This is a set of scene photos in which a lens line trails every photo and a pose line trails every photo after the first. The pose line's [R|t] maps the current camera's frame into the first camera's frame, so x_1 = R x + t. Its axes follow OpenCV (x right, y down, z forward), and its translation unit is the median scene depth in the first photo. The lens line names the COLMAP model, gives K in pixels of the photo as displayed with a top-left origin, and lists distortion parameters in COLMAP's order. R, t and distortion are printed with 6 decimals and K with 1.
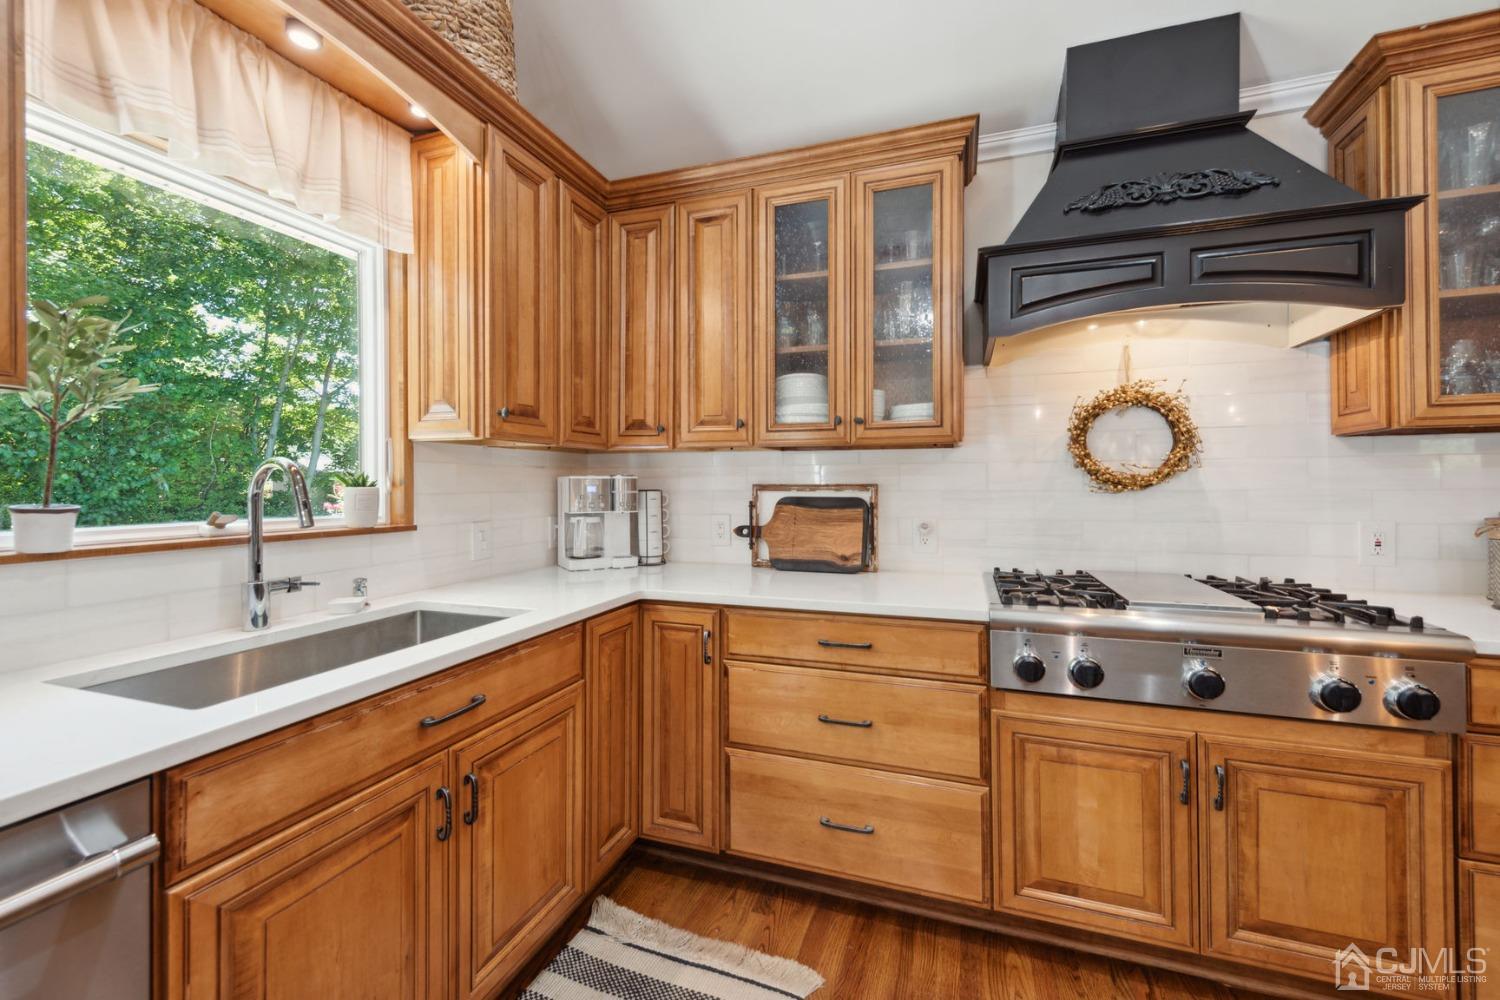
lens RADIAL K [[600.3, 0, 760.5], [0, 600.3, 480.0], [0, 0, 1]] dist [0.012816, -0.002269]
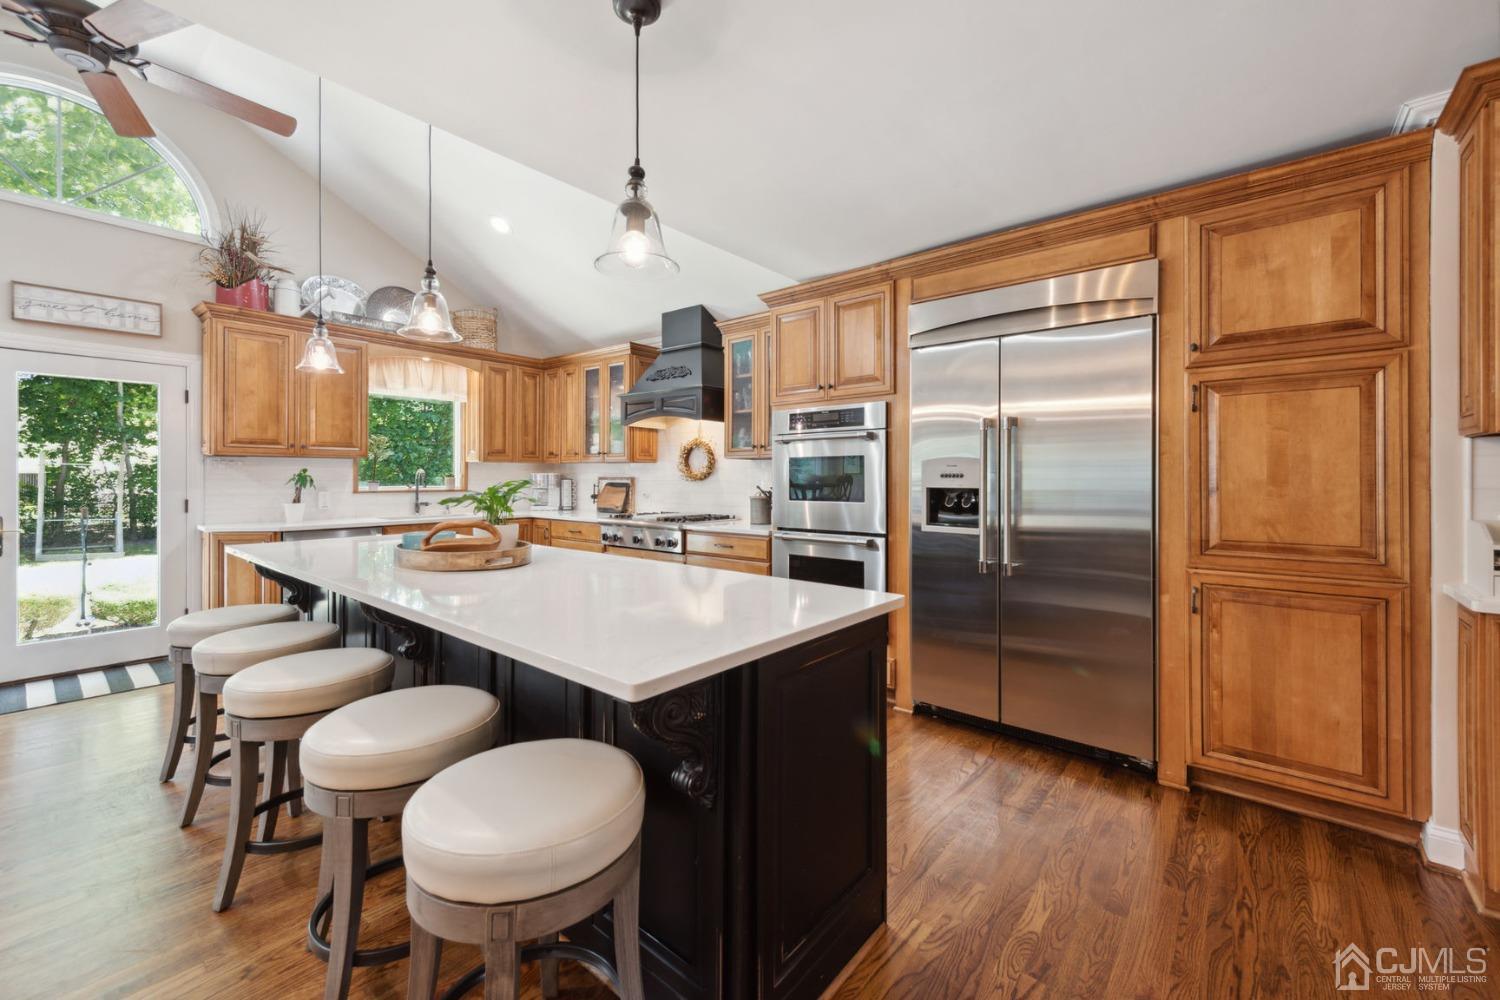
lens RADIAL K [[600.3, 0, 764.3], [0, 600.3, 469.7], [0, 0, 1]] dist [0.012816, -0.002269]
pose [[0.941048, 0.001334, -0.338270, 1.581510], [-0.001684, 0.999998, -0.000743, -0.022572], [0.338269, 0.001269, 0.941049, -1.151986]]
